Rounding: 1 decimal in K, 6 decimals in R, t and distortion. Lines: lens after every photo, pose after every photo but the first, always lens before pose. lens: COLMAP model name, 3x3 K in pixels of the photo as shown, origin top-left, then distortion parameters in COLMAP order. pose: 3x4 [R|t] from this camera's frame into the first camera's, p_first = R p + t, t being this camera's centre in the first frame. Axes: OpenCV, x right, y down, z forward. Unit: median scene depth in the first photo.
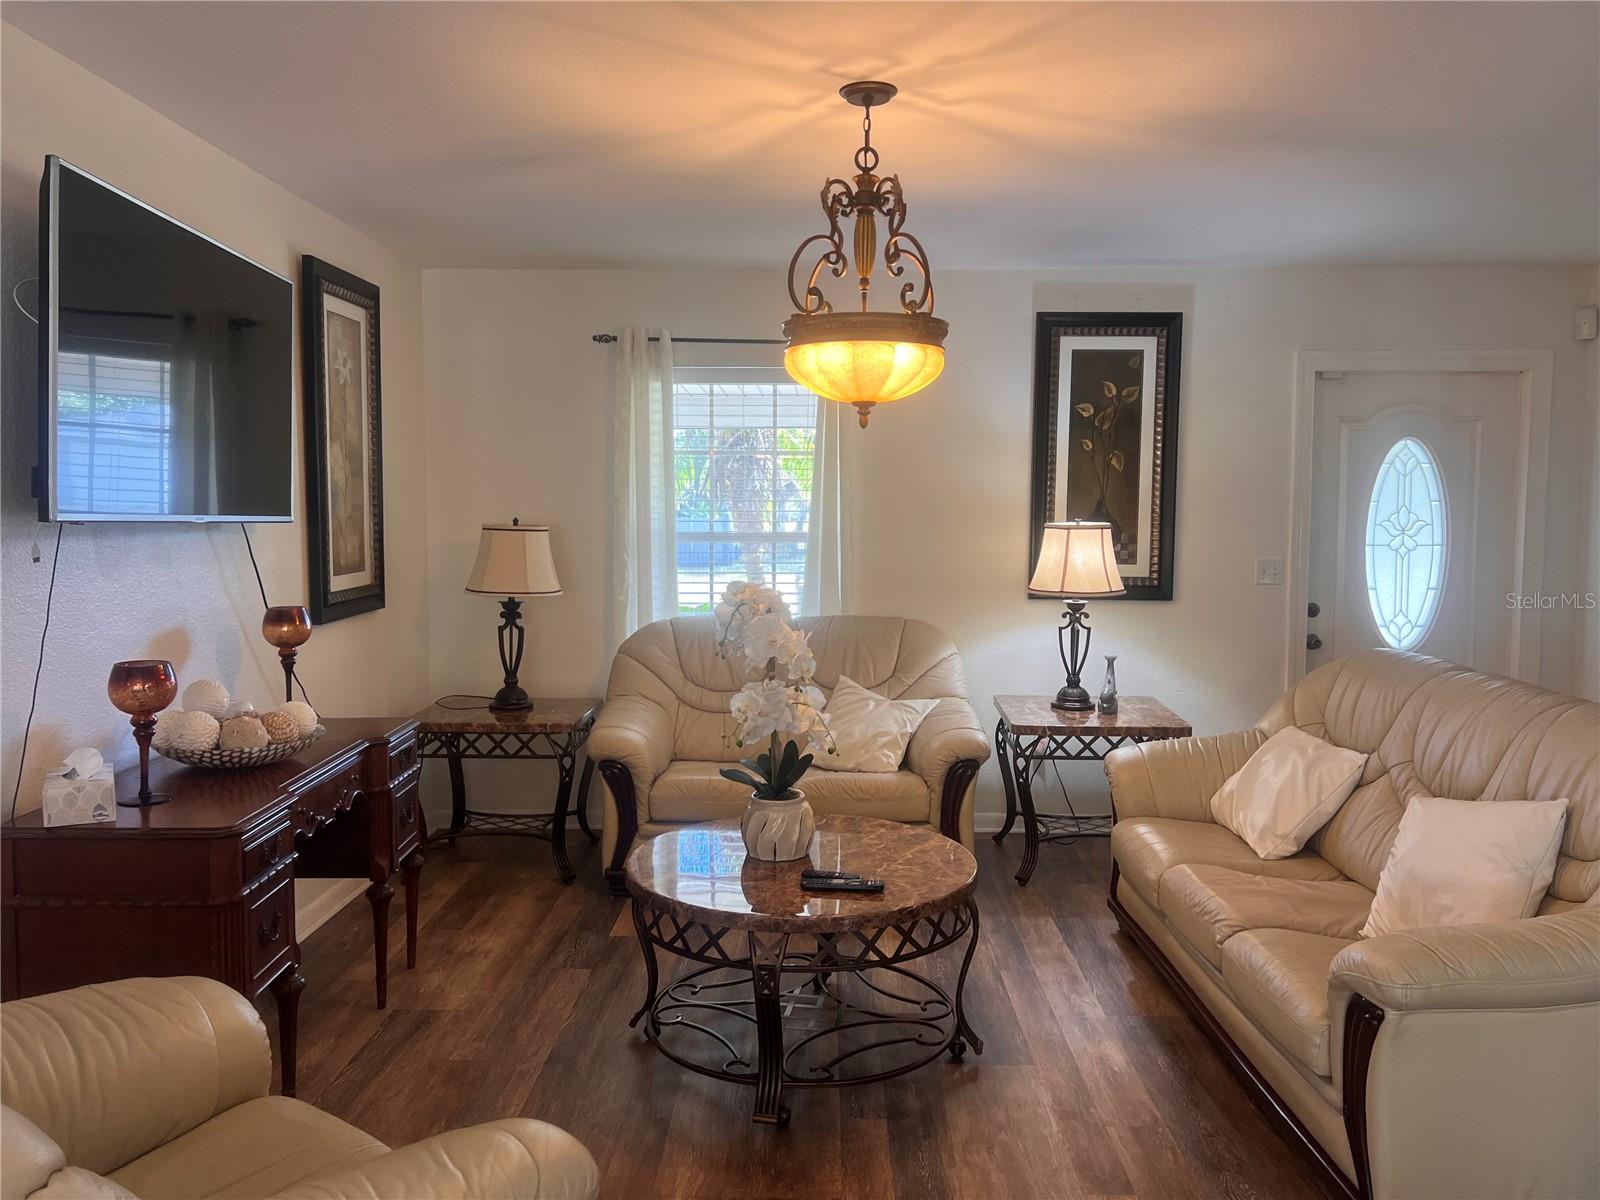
lens RADIAL K [[1195.5, 0, 802.8], [0, 1195.5, 578.4], [0, 0, 1]] dist [0.043810, -0.053789]
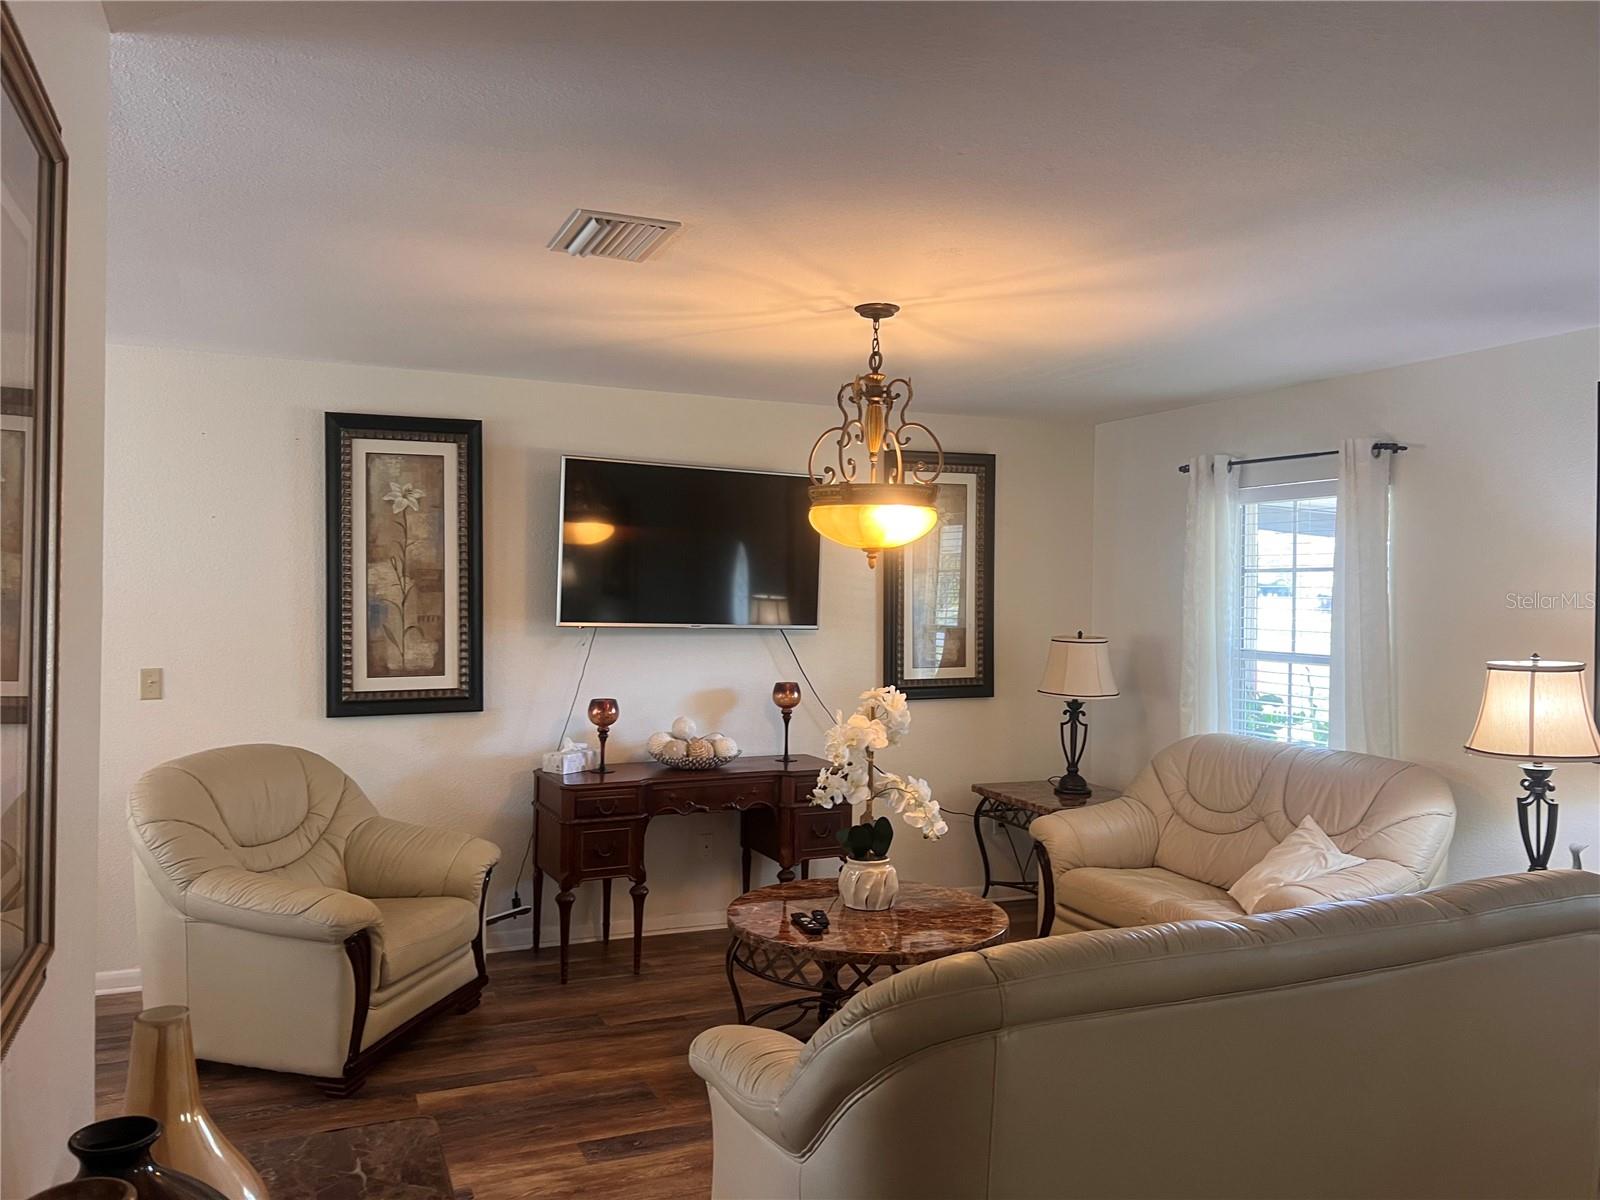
lens RADIAL K [[1195.5, 0, 785.0], [0, 1195.5, 595.5], [0, 0, 1]] dist [0.043810, -0.053789]
pose [[0.409722, 0.005396, -0.912195, 0.725493], [-0.066146, 0.997526, -0.023809, -0.039023], [0.909809, 0.070093, 0.409065, 0.251688]]
